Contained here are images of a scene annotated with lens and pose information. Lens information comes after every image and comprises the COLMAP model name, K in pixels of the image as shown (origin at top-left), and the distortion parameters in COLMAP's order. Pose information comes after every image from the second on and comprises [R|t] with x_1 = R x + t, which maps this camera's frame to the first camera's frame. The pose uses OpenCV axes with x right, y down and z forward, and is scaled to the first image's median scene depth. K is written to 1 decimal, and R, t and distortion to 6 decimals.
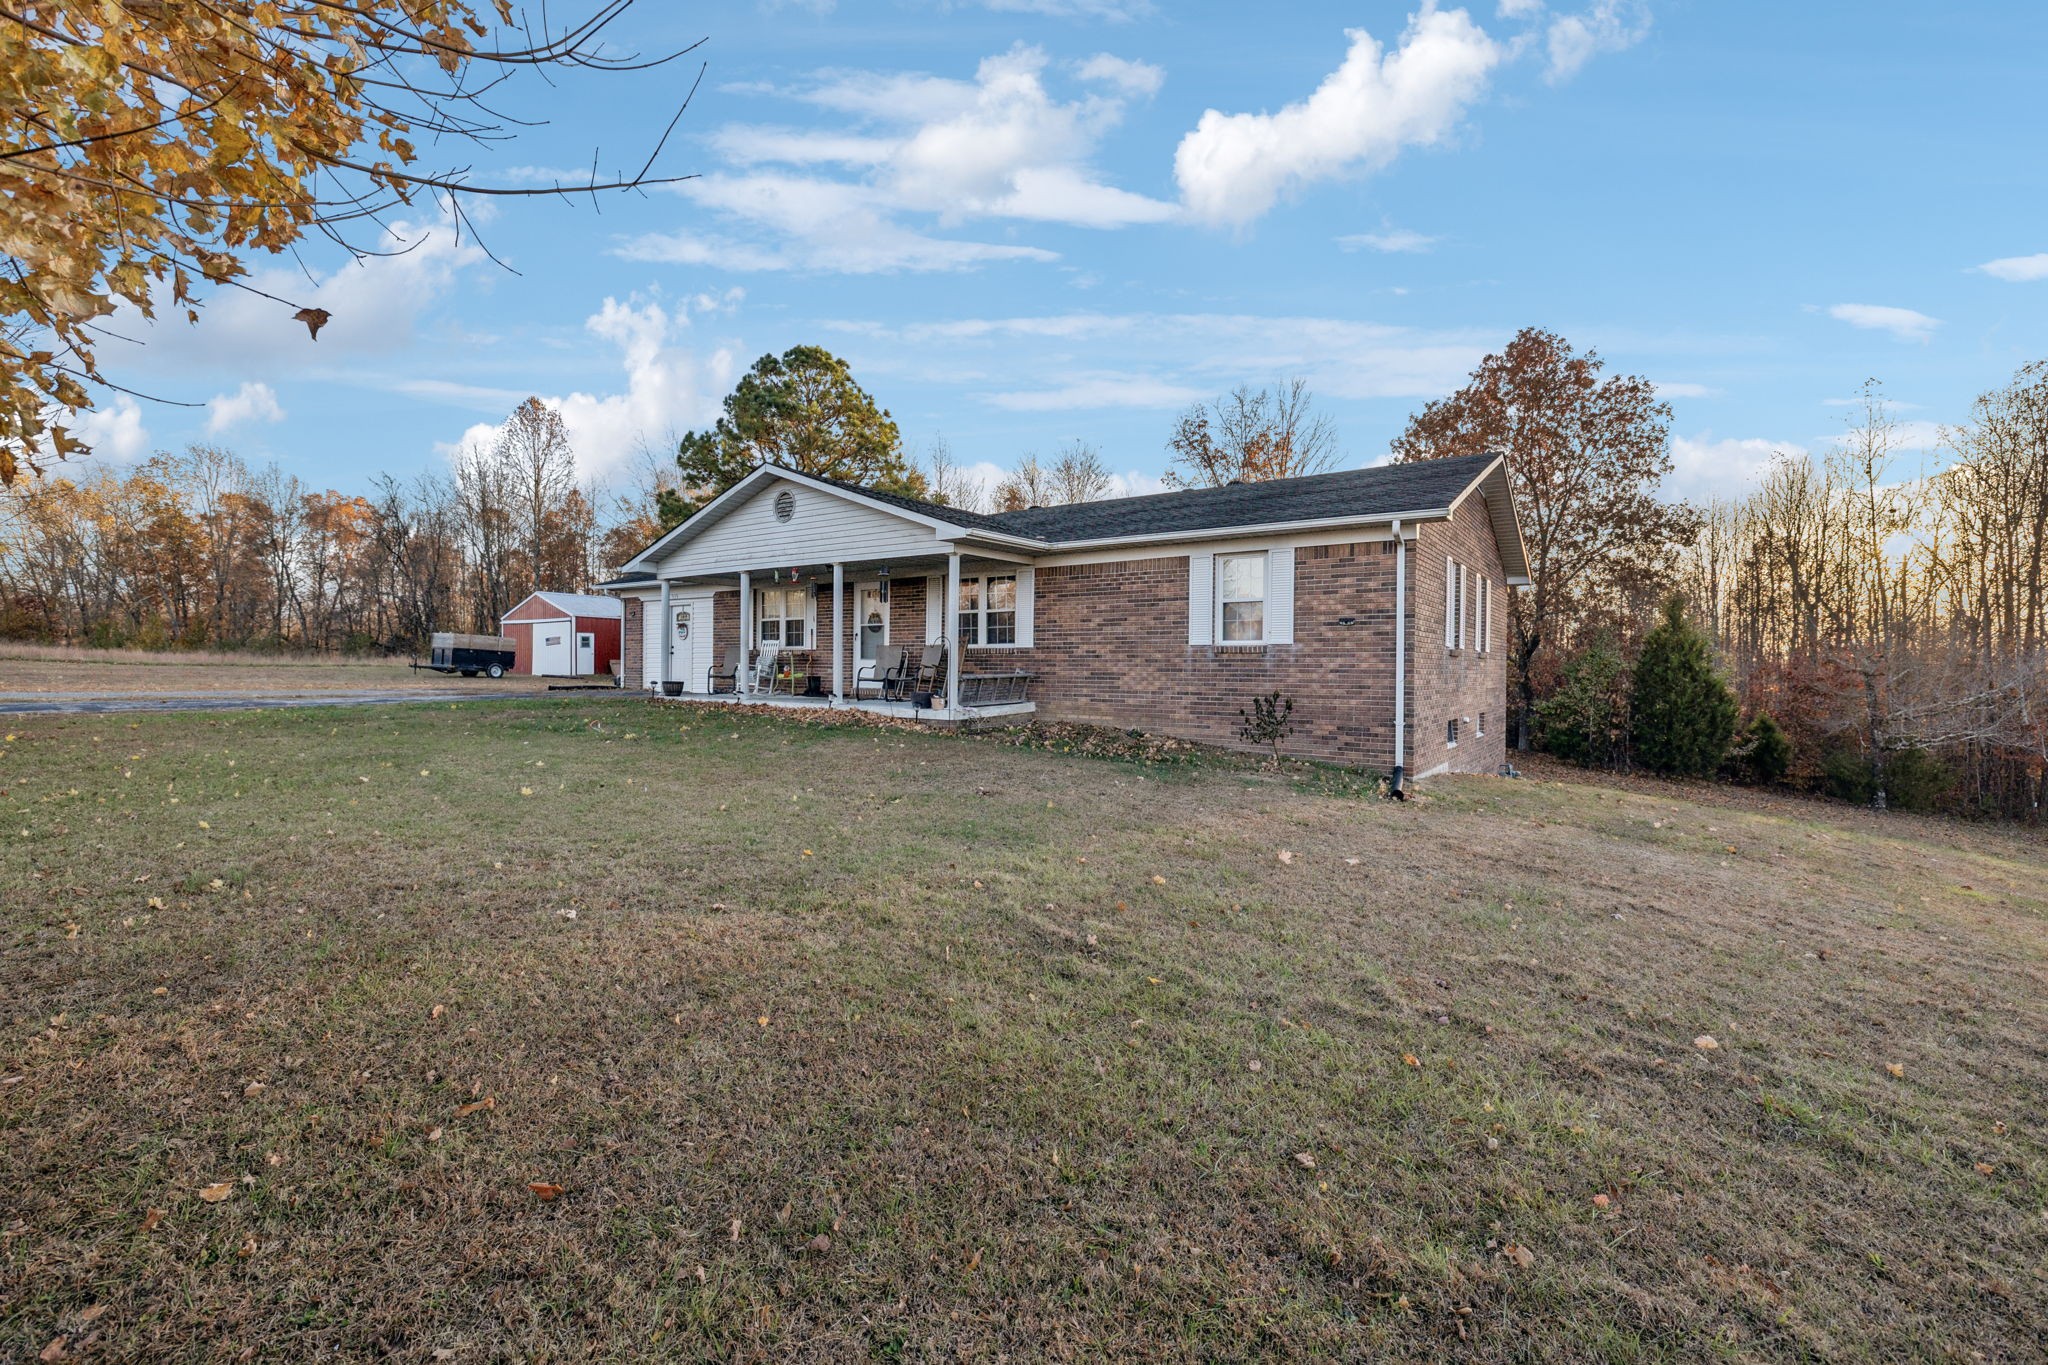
lens RADIAL K [[913.5, 0, 1029.4], [0, 913.5, 659.3], [0, 0, 1]] dist [-0.000336, 0.000005]
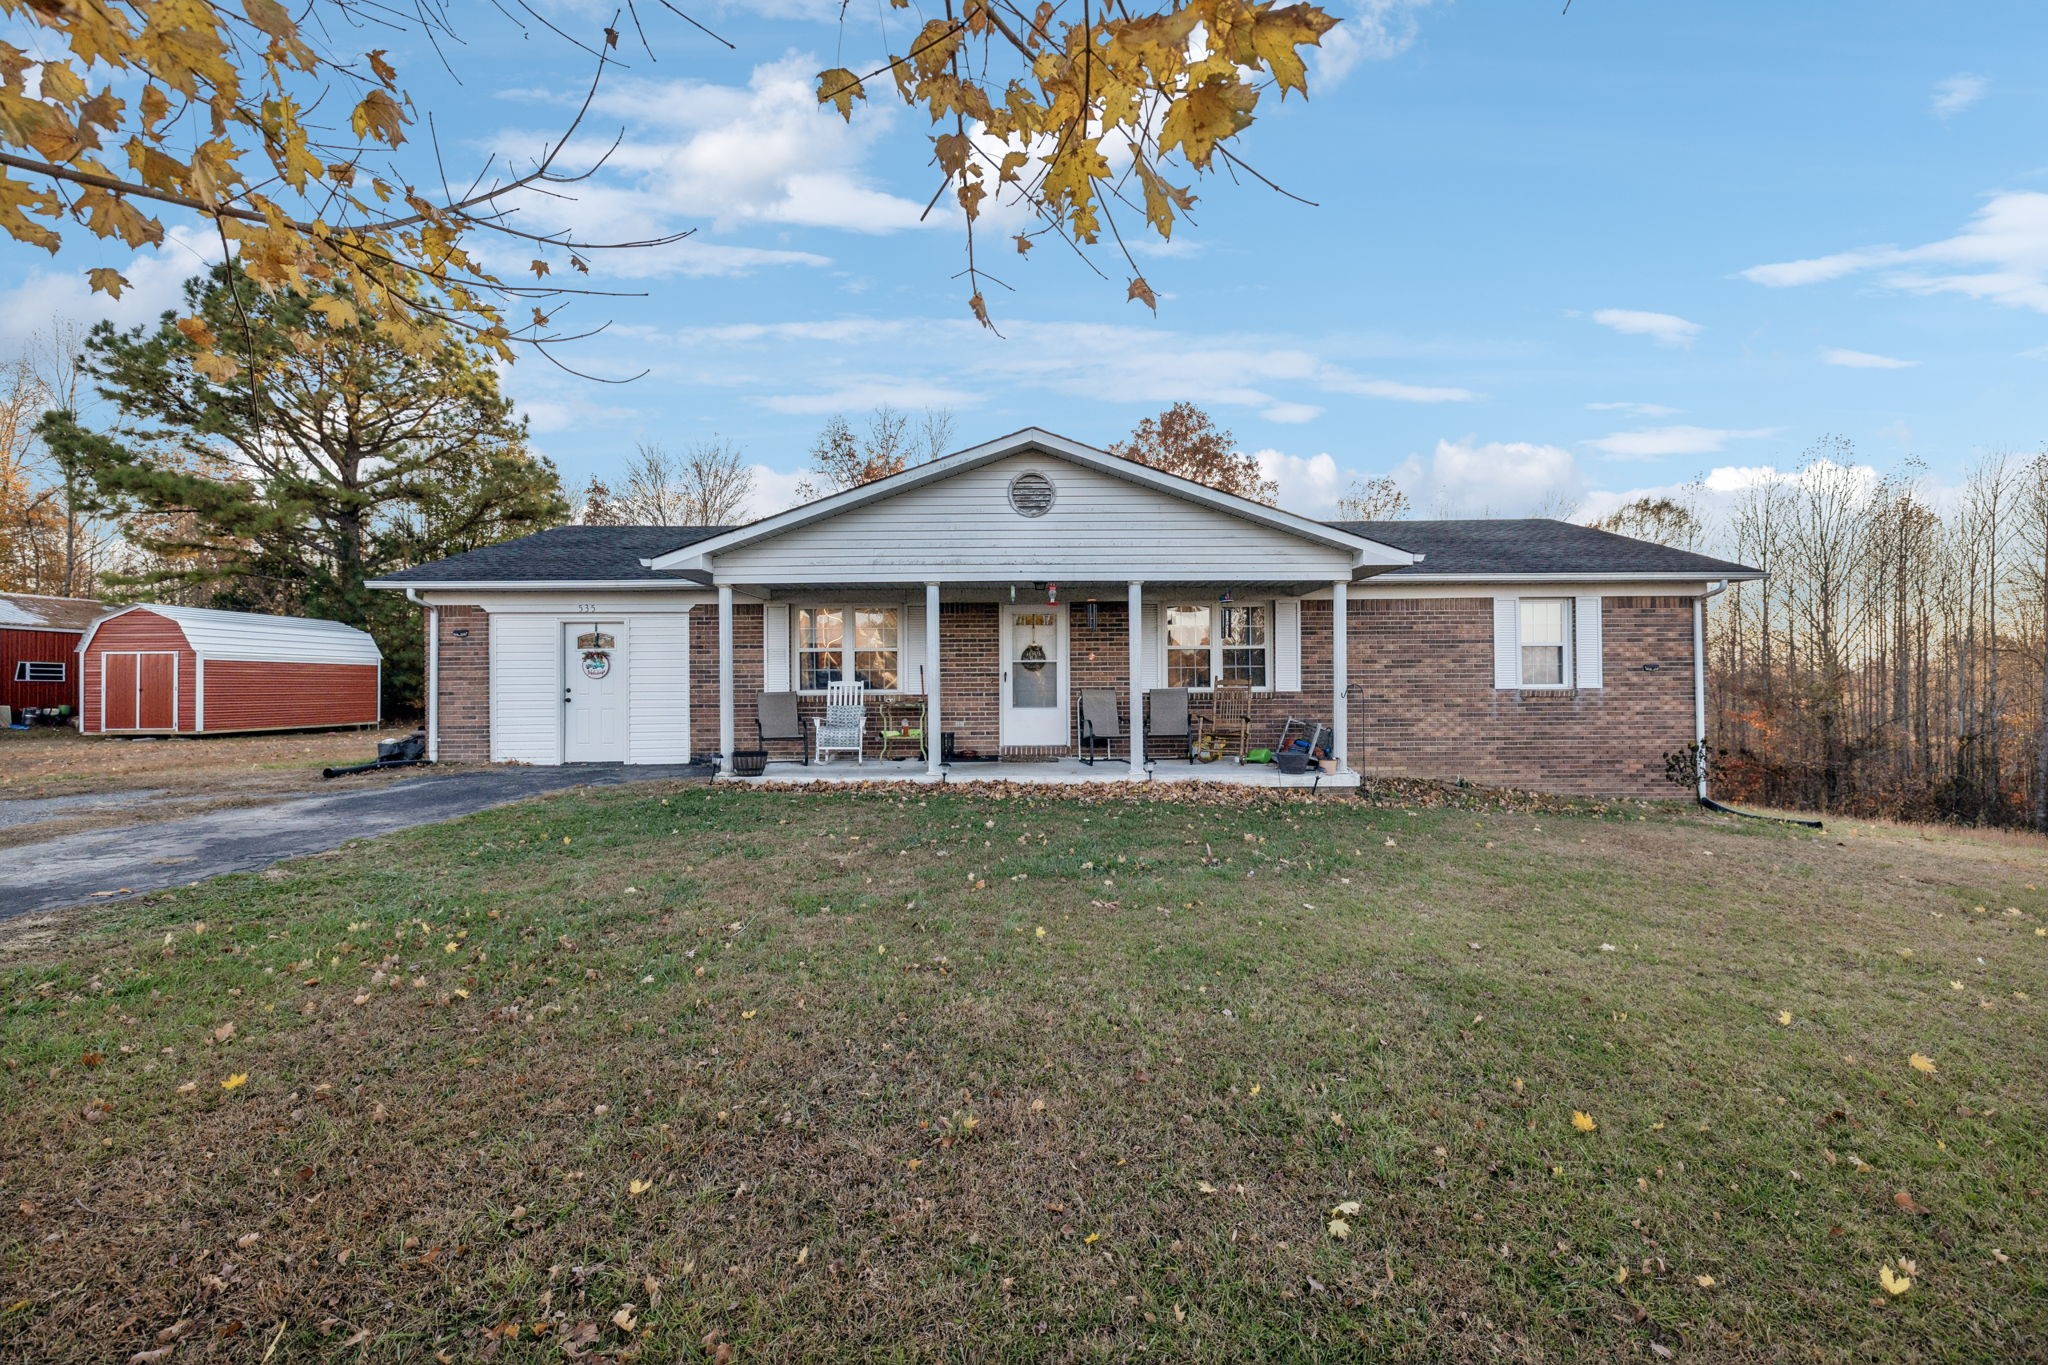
lens RADIAL K [[913.5, 0, 1029.4], [0, 913.5, 659.3], [0, 0, 1]] dist [-0.000336, 0.000005]
pose [[0.800212, 0.004752, 0.599698, -0.817113], [0.007140, 0.999822, -0.017450, -0.034141], [-0.599674, 0.018245, 0.800036, 0.520993]]
